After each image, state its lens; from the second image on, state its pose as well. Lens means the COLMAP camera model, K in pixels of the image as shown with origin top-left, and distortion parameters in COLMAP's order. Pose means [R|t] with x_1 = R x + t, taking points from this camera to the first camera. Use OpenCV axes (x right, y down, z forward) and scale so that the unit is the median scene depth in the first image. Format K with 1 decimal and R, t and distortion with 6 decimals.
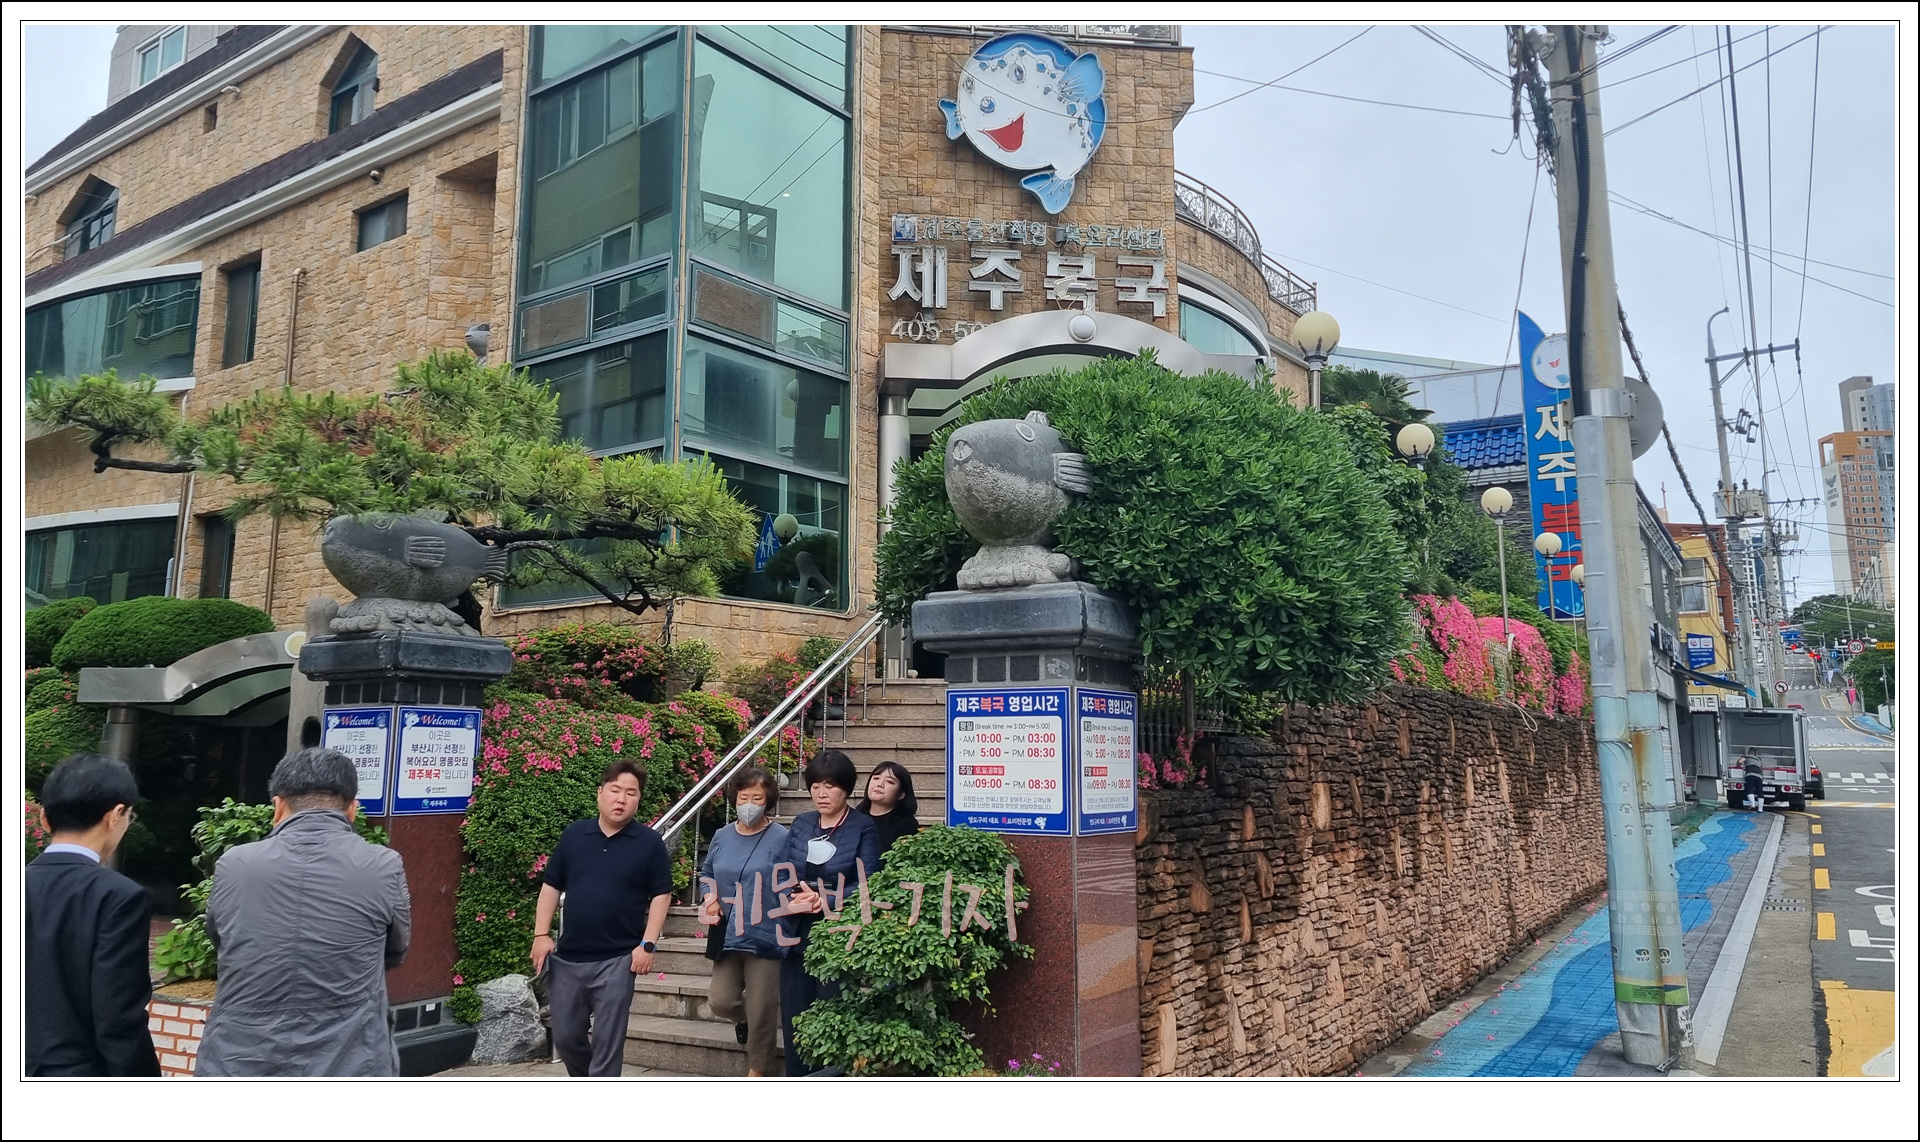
lens RADIAL K [[1412.8, 0, 928.3], [0, 1412.8, 495.3], [0, 0, 1]] dist [0.044591, -0.008087]
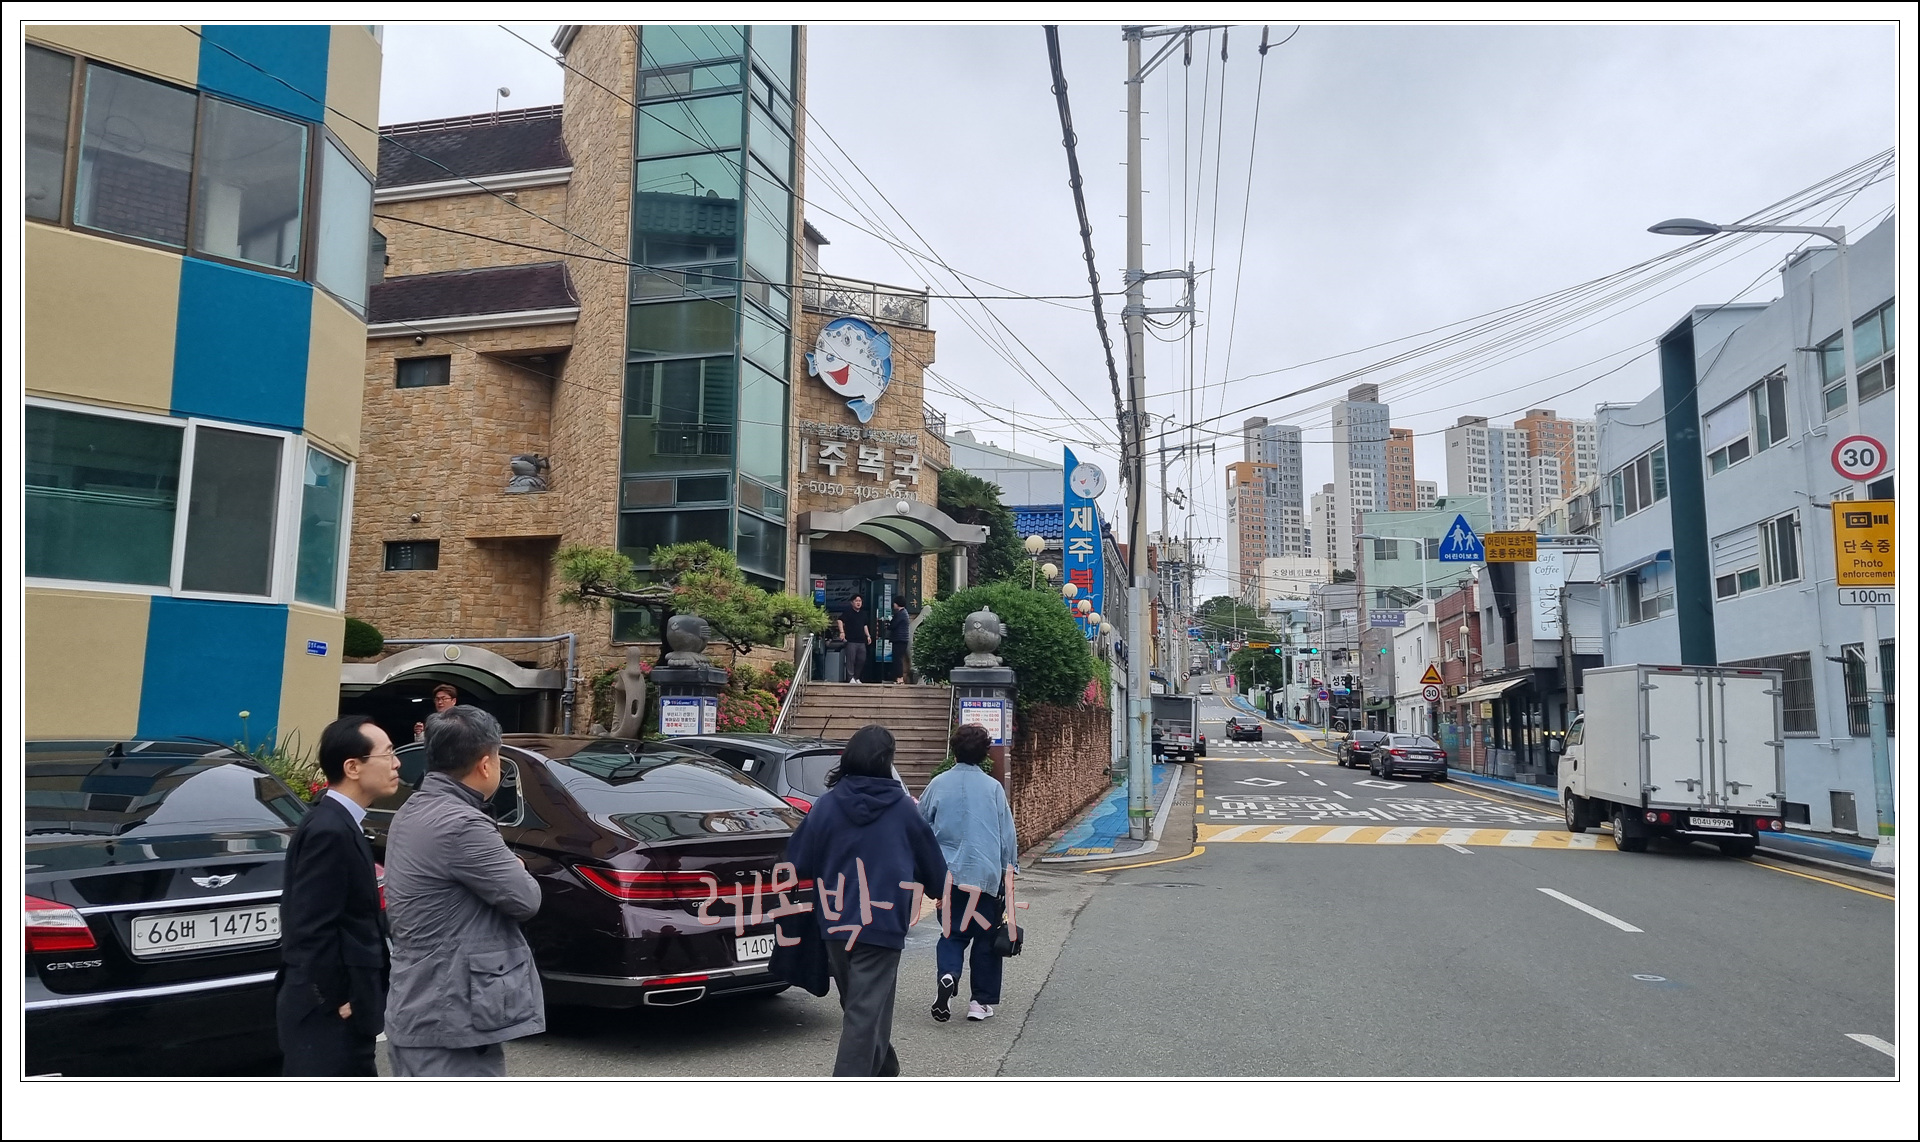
lens RADIAL K [[1412.8, 0, 928.3], [0, 1412.8, 495.3], [0, 0, 1]] dist [0.044591, -0.008087]
pose [[0.937126, 0.066833, 0.342533, -0.472497], [-0.074037, 0.997224, 0.007985, -0.134847], [-0.341049, -0.032843, 0.939472, -0.770427]]
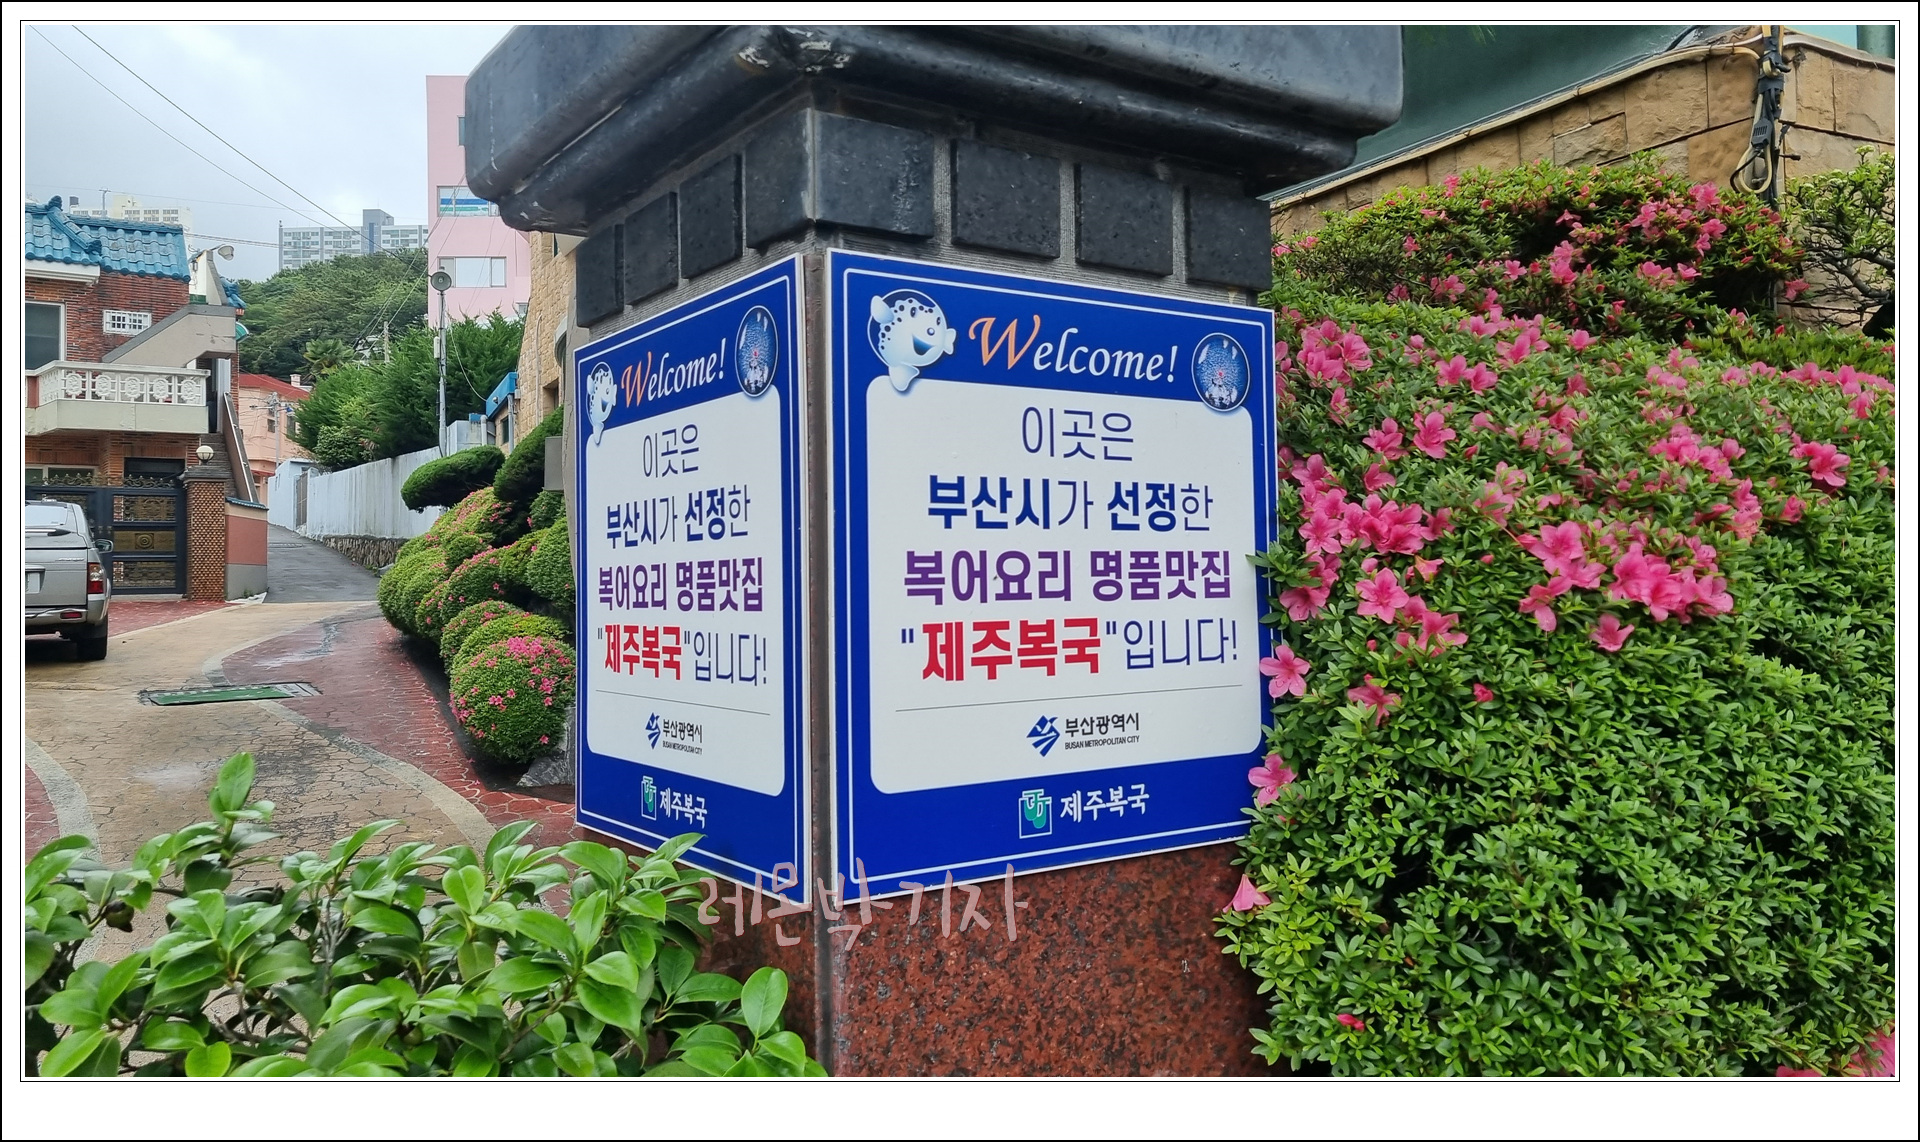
lens RADIAL K [[1412.8, 0, 928.3], [0, 1412.8, 495.3], [0, 0, 1]] dist [0.044591, -0.008087]
pose [[0.904688, -0.043273, -0.423871, -0.179410], [0.097635, 0.989413, 0.107378, 0.097848], [0.414737, -0.138528, 0.899335, 0.522313]]
